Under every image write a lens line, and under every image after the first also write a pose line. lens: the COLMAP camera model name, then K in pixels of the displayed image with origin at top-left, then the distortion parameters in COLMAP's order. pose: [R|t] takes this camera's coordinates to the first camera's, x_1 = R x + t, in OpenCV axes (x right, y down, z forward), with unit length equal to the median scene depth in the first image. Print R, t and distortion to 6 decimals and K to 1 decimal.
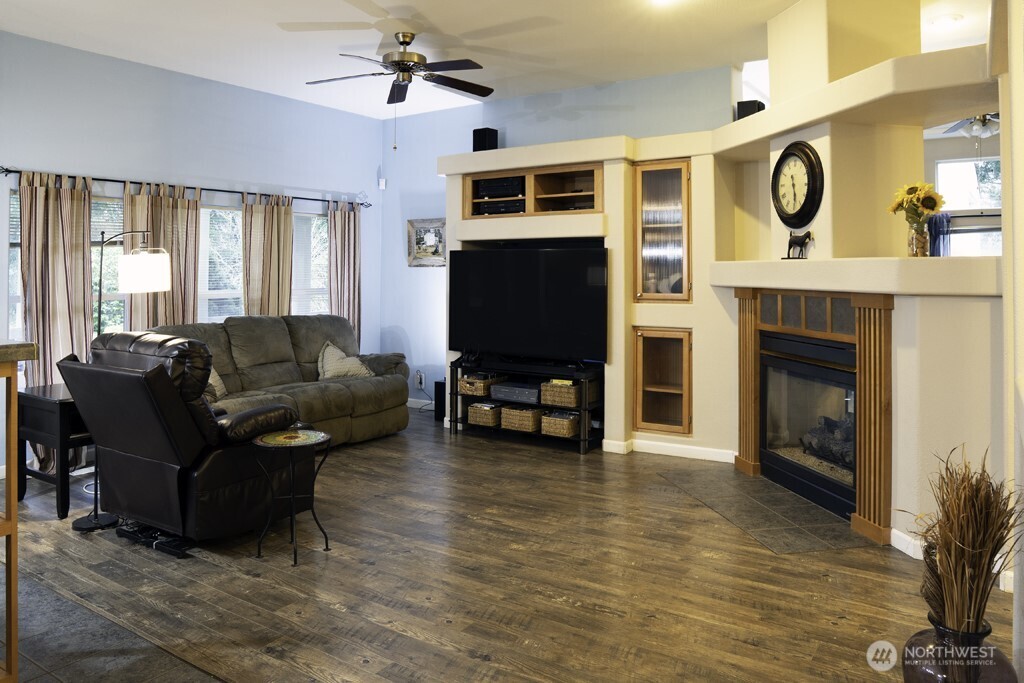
lens RADIAL K [[743.8, 0, 511.3], [0, 743.8, 337.6], [0, 0, 1]] dist [-0.092705, 0.042672]
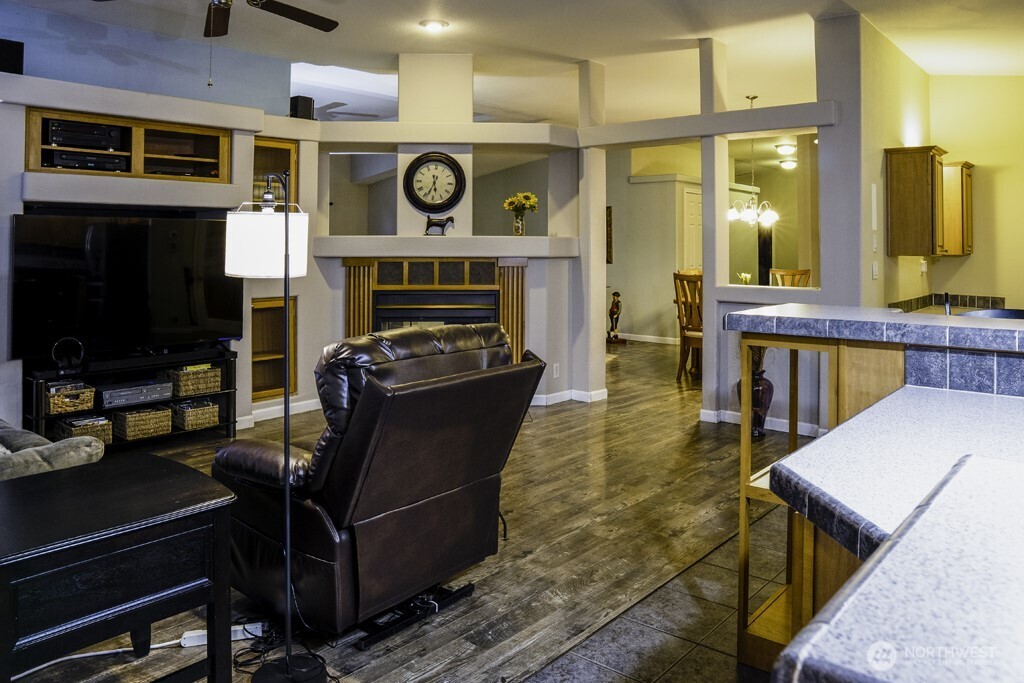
lens RADIAL K [[743.8, 0, 509.3], [0, 743.8, 340.9], [0, 0, 1]] dist [-0.092705, 0.042672]
pose [[0.122188, -0.128504, 0.984153, -0.797231], [0.078985, 0.989697, 0.119421, -0.051047], [-0.989359, 0.063141, 0.131079, 0.531563]]
